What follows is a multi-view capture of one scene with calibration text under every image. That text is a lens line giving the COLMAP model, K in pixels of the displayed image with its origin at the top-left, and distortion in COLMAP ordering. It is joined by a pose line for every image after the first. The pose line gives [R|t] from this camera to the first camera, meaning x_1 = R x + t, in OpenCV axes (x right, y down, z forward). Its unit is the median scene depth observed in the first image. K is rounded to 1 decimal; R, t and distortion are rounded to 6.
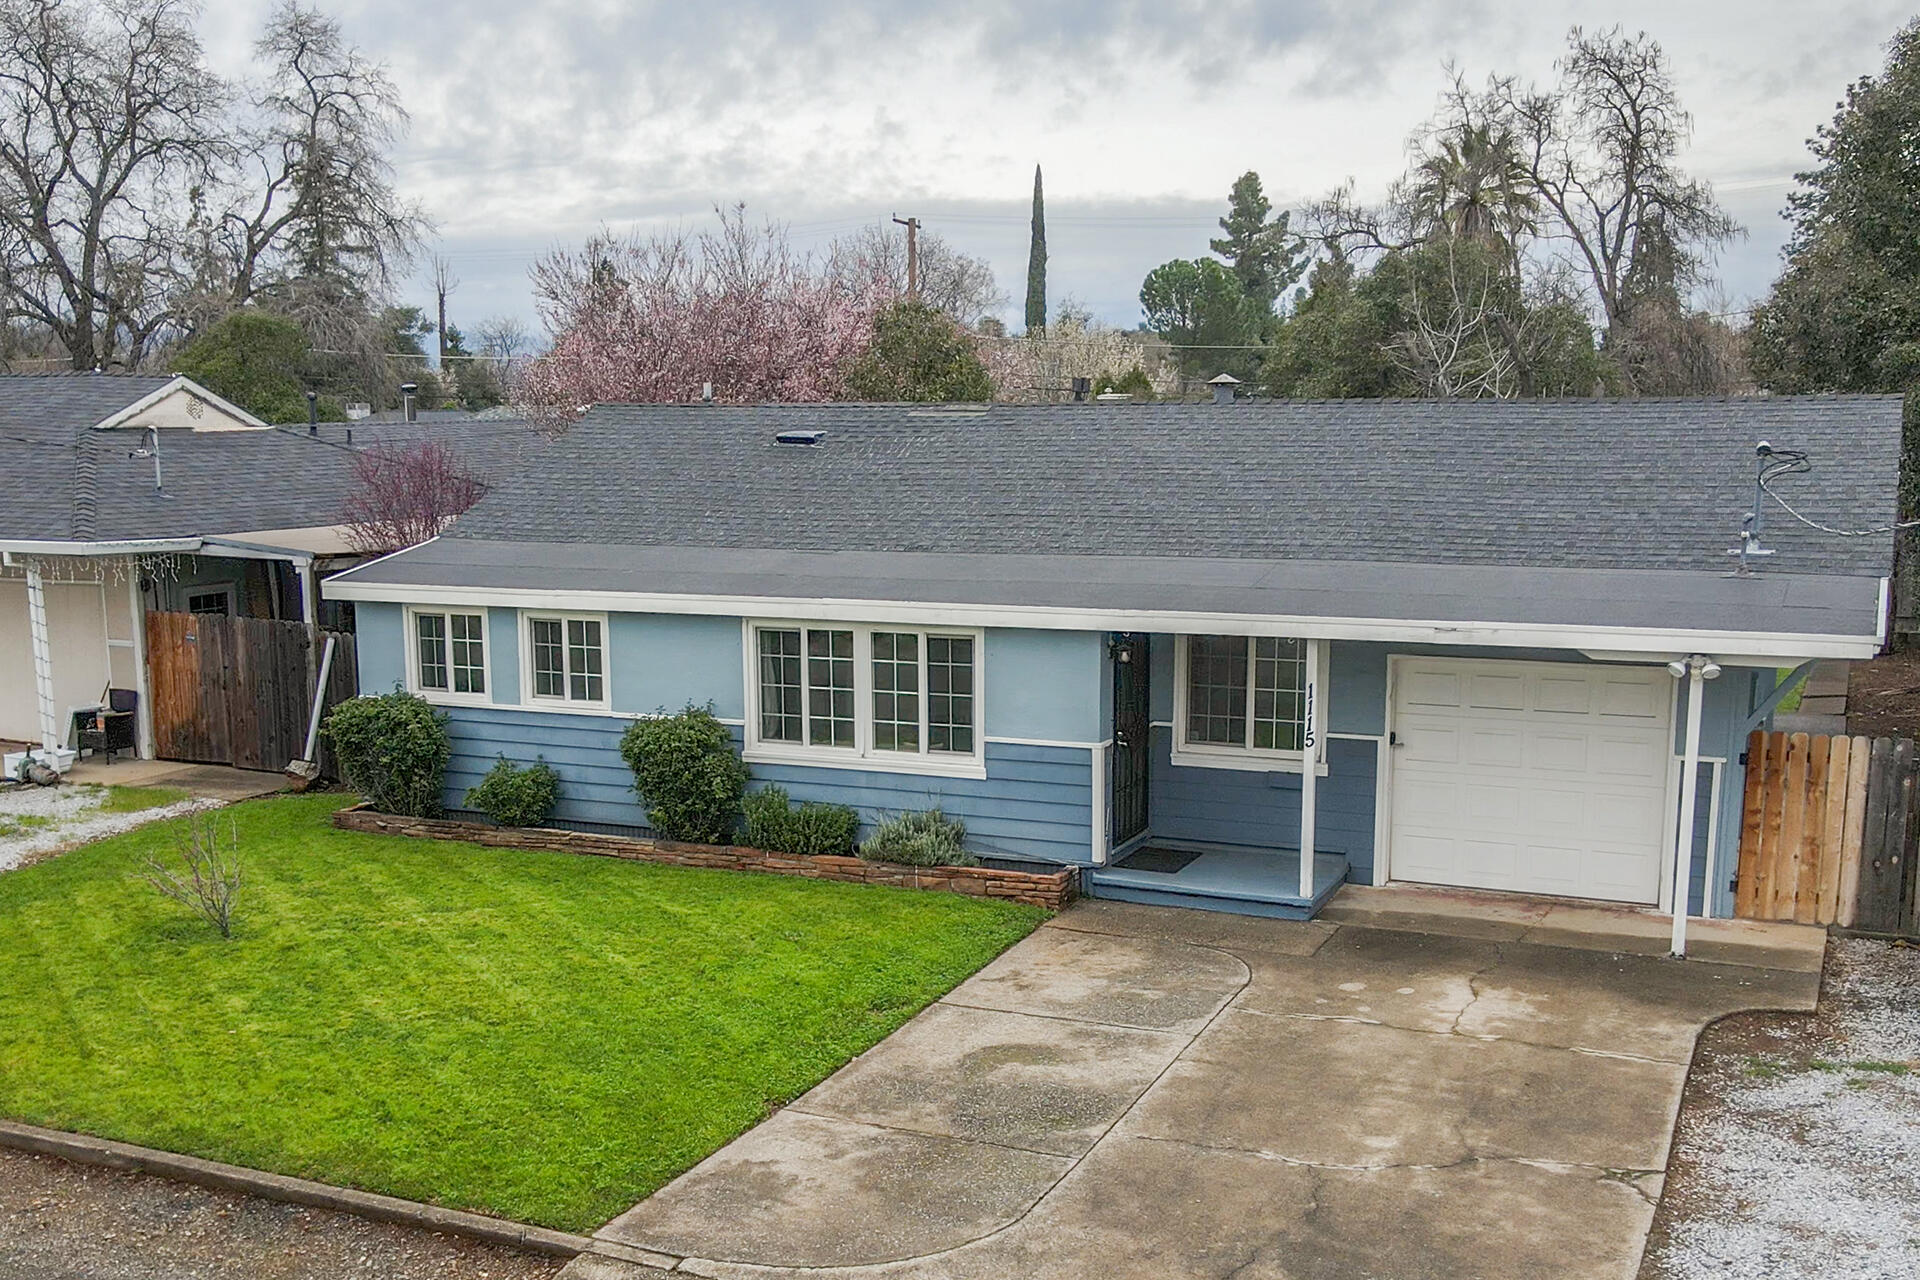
lens RADIAL K [[1923.2, 0, 960.9], [0, 1923.2, 707.6], [0, 0, 1]] dist [-0.002567, 0.004517]
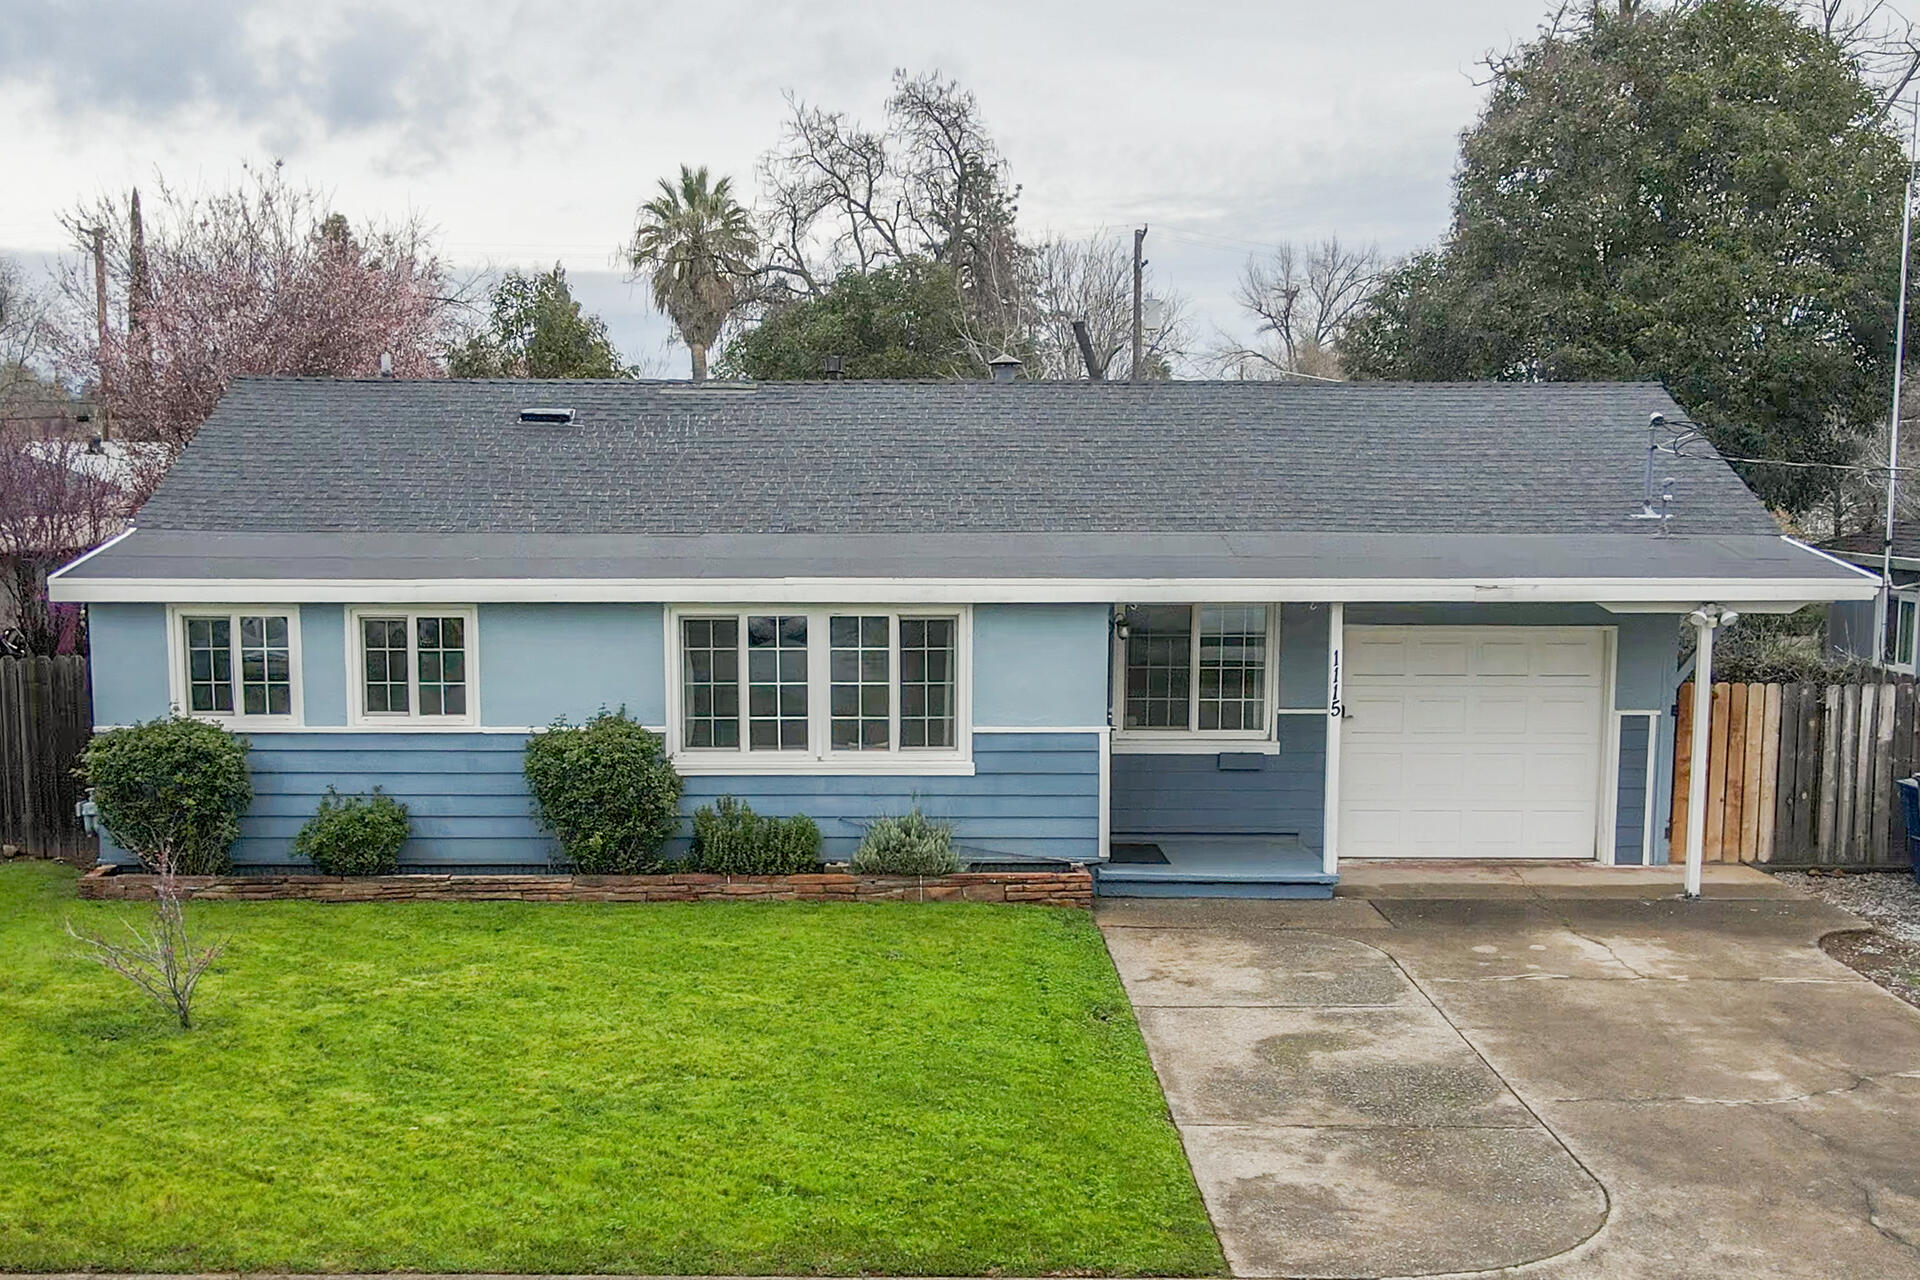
lens RADIAL K [[2016.4, 0, 957.1], [0, 2016.4, 645.5], [0, 0, 1]] dist [0.000255, 0.017757]
pose [[0.912433, -0.029029, 0.408195, -0.370828], [0.054670, 0.997186, -0.051287, 0.024459], [-0.405558, 0.069112, 0.911453, 0.138795]]
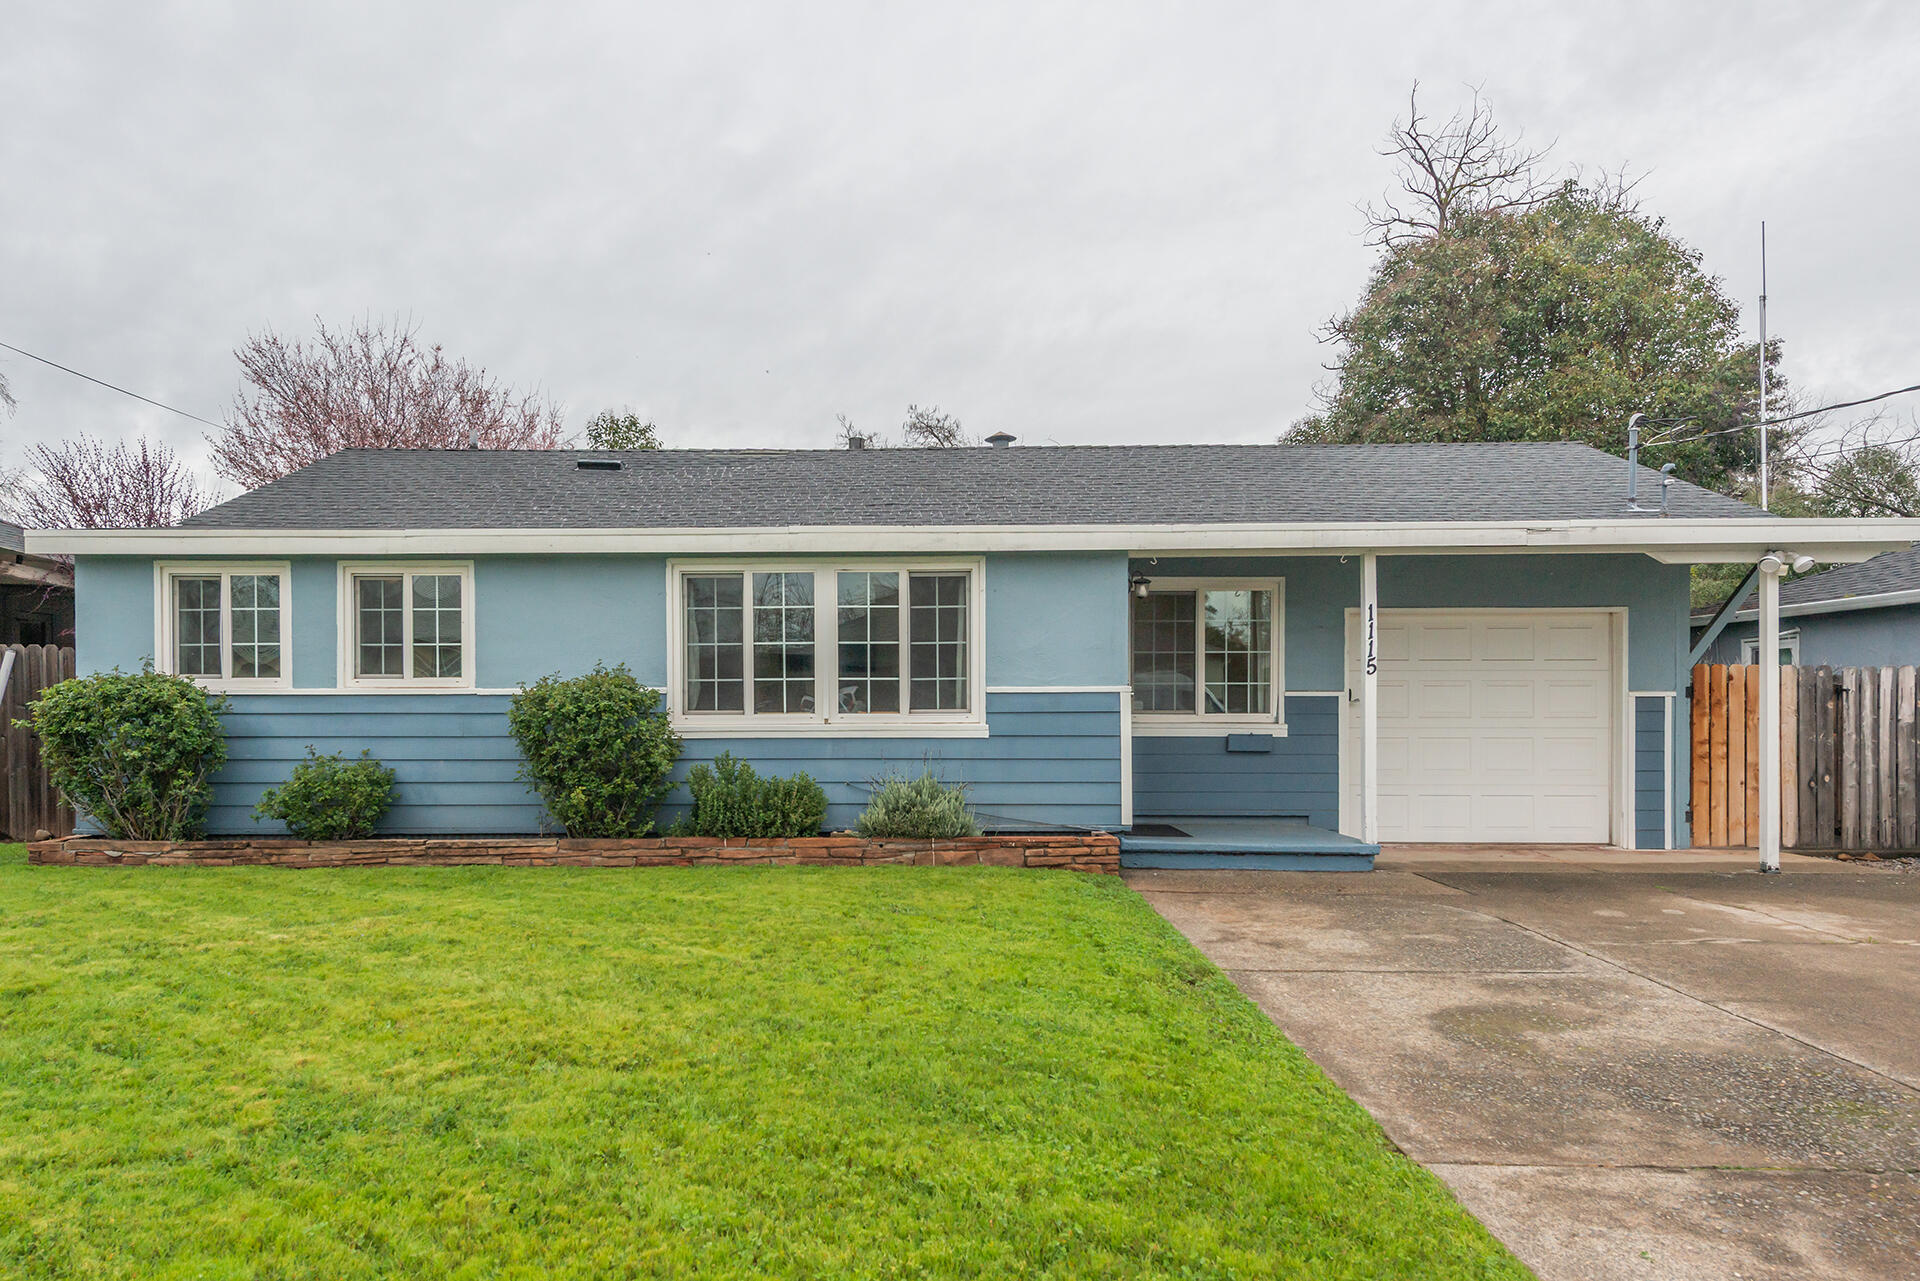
lens RADIAL K [[1182.1, 0, 906.4], [0, 1182.1, 684.4], [0, 0, 1]] dist [0.036641, -0.029807]
pose [[0.926185, 0.005523, 0.377030, -0.215609], [0.055138, 0.987161, -0.149907, 0.089422], [-0.373017, 0.159630, 0.913989, 0.521058]]
